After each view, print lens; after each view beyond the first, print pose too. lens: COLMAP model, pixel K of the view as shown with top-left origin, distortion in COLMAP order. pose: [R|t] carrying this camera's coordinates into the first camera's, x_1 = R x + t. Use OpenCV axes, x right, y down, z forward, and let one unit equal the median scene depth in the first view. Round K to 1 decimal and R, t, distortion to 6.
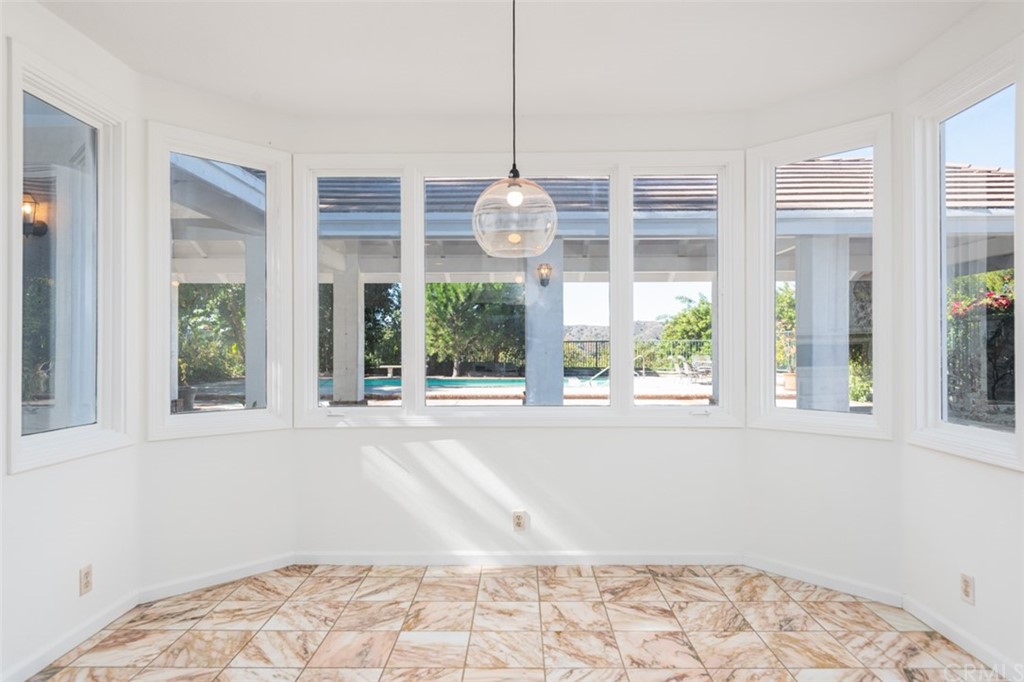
lens RADIAL K [[613.9, 0, 518.3], [0, 613.9, 343.9], [0, 0, 1]] dist [0.001071, 0.000541]
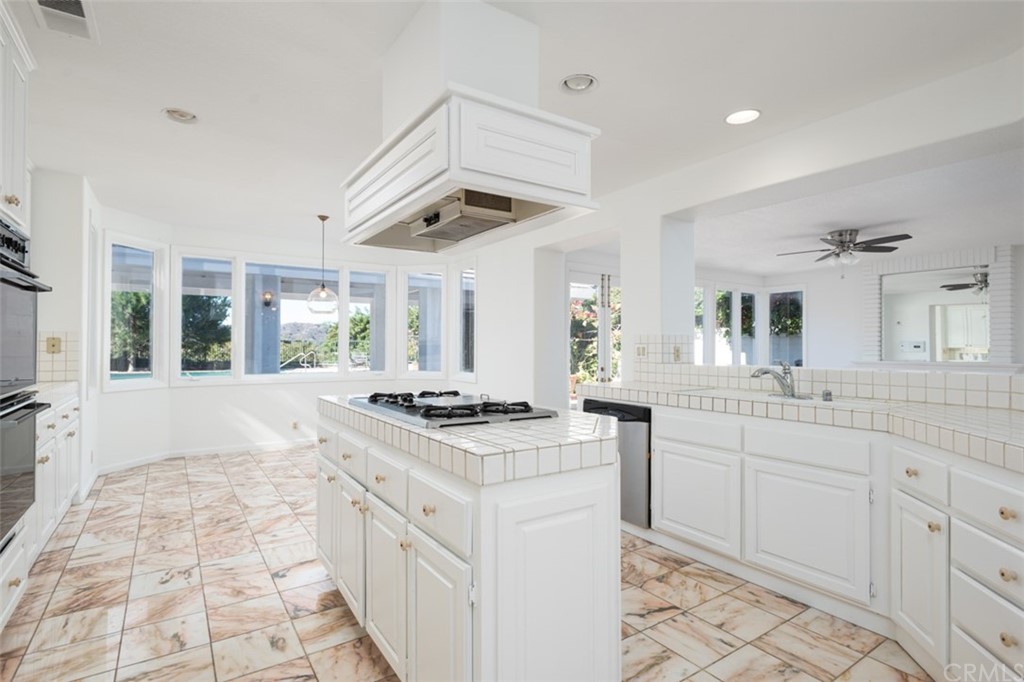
lens RADIAL K [[524.2, 0, 511.8], [0, 524.2, 341.6], [0, 0, 1]] dist [0.020095, 0.001607]
pose [[0.830669, 0.011362, 0.556651, -0.068798], [-0.009890, 0.999935, -0.005651, -0.001278], [-0.556679, -0.000811, 0.830727, -0.167727]]
